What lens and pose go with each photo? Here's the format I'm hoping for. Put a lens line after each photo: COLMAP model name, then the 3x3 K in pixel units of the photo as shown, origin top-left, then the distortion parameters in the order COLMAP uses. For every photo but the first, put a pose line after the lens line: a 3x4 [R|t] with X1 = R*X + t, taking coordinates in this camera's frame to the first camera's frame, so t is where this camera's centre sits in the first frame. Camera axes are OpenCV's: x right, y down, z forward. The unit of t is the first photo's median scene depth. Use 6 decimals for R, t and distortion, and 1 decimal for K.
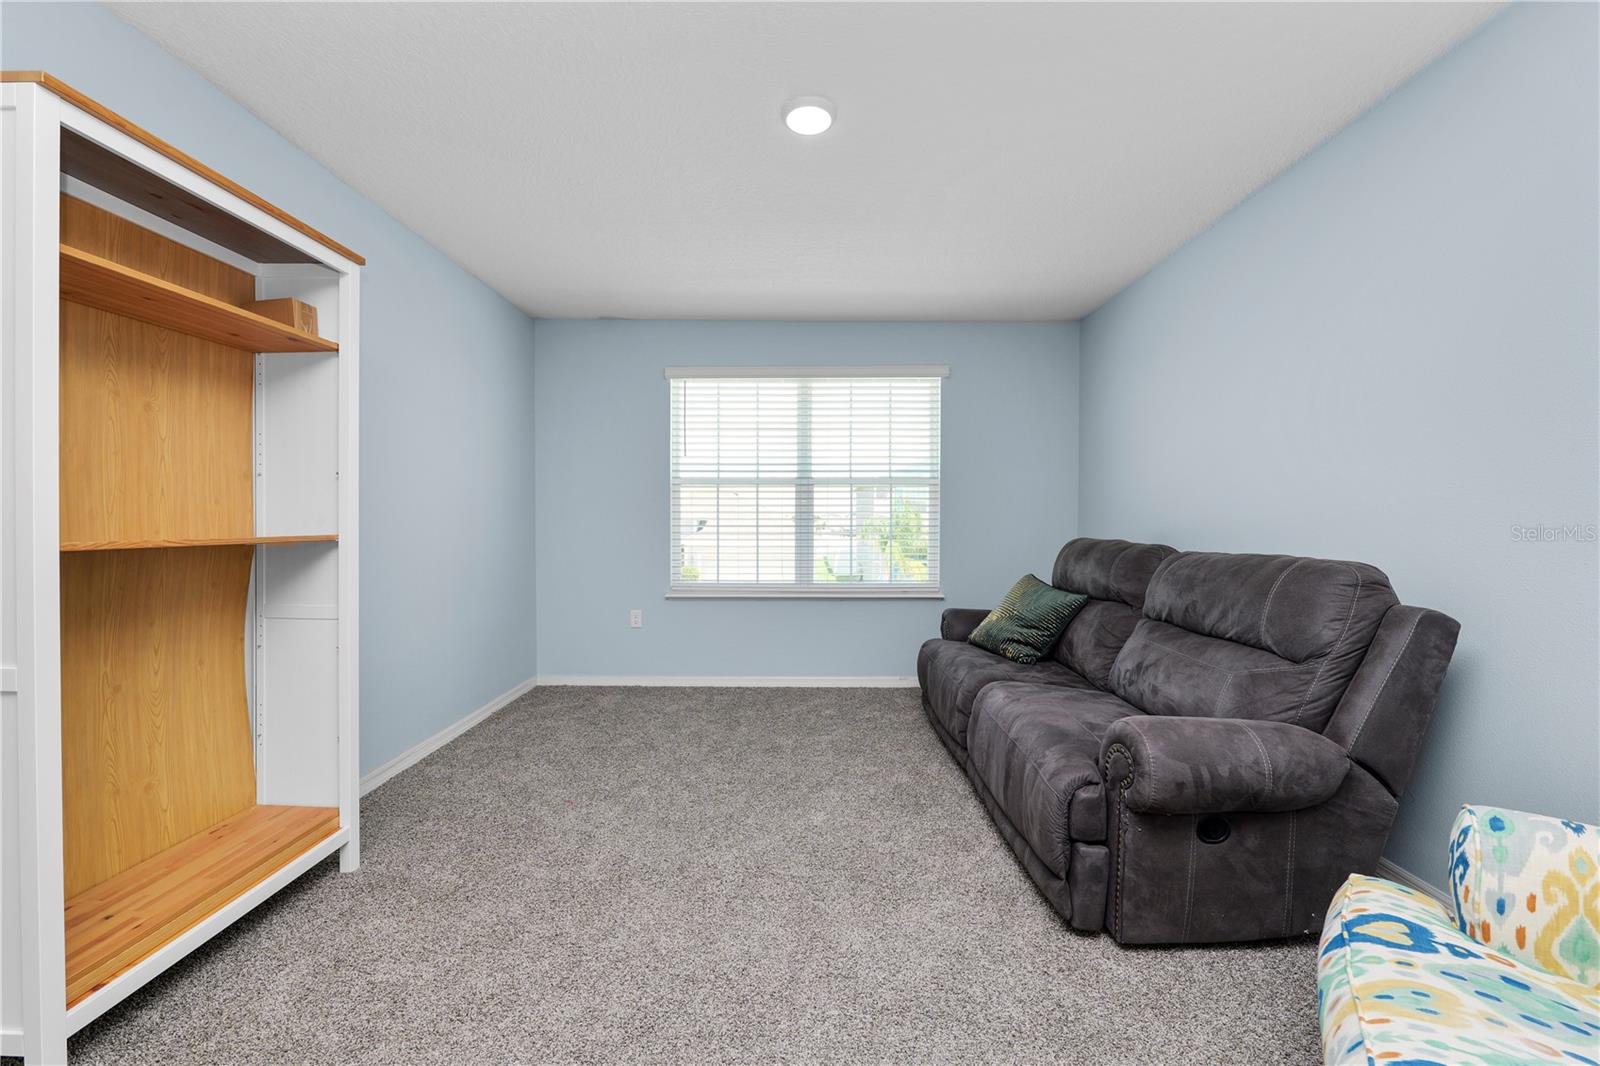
lens RADIAL K [[651.6, 0, 793.0], [0, 651.6, 526.7], [0, 0, 1]] dist [-0.012603, 0.000994]
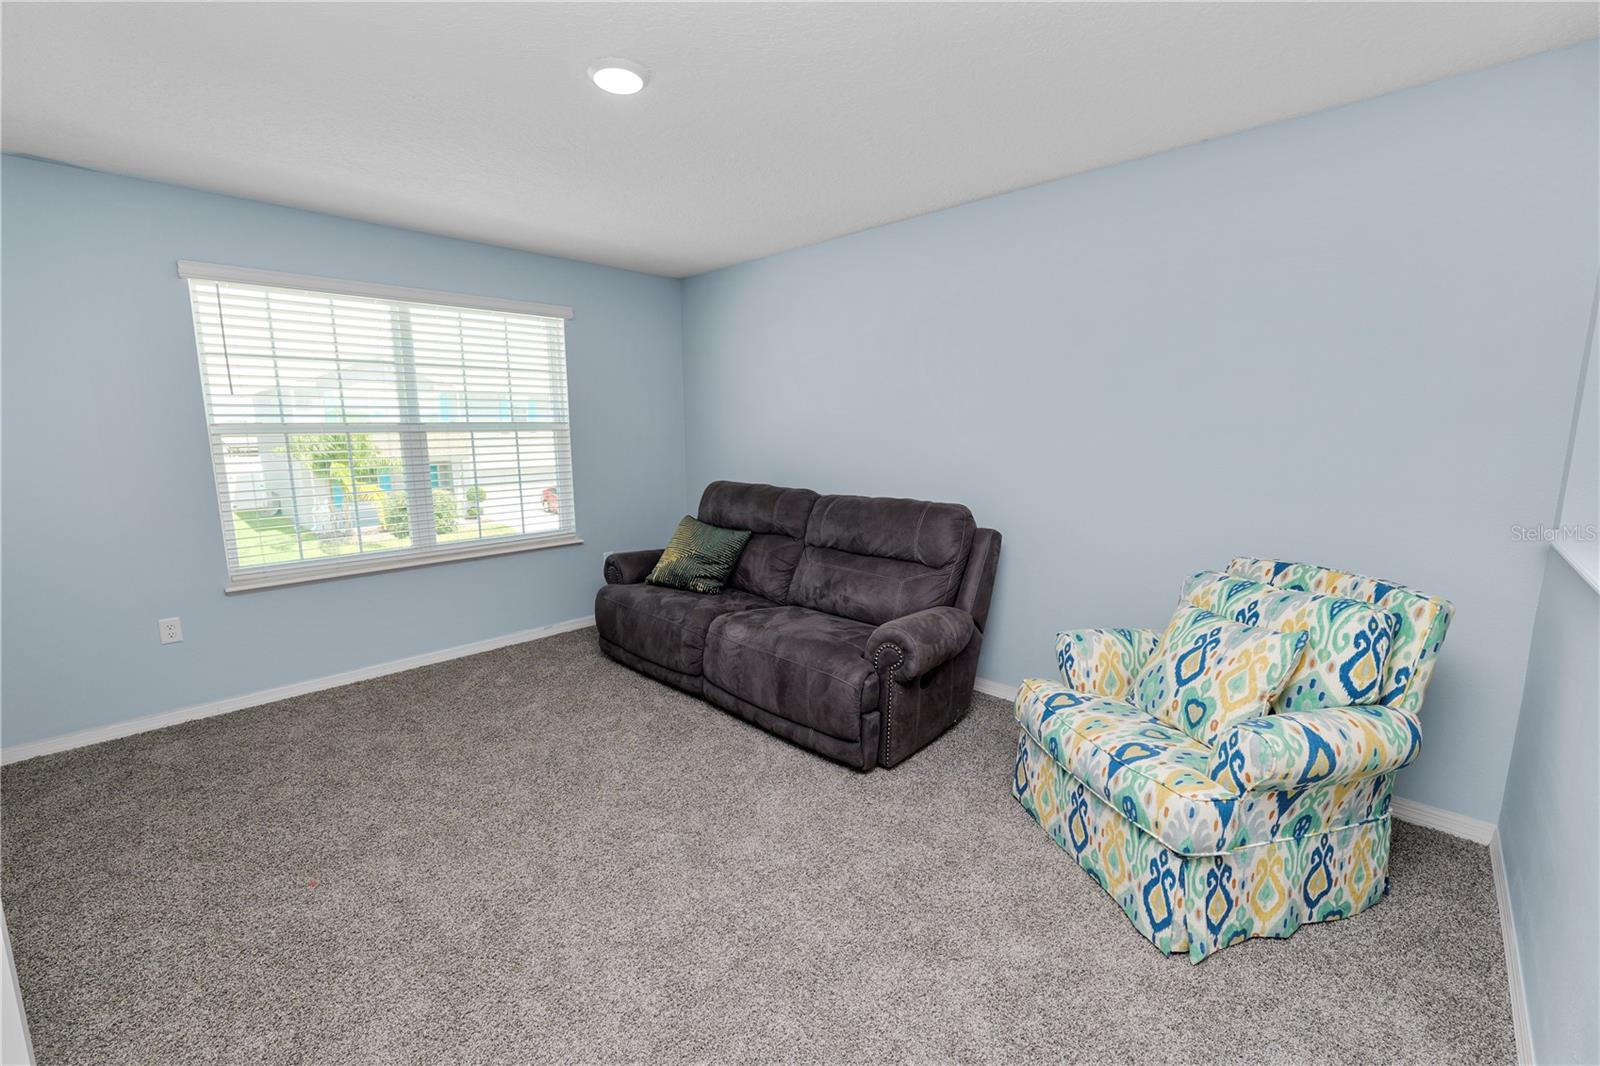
lens RADIAL K [[651.6, 0, 796.5], [0, 651.6, 531.3], [0, 0, 1]] dist [-0.012603, 0.000994]
pose [[0.690664, -0.122234, 0.712770, -0.519652], [0.016988, 0.988082, 0.152986, -0.116579], [-0.722976, -0.093553, 0.684510, 0.112439]]
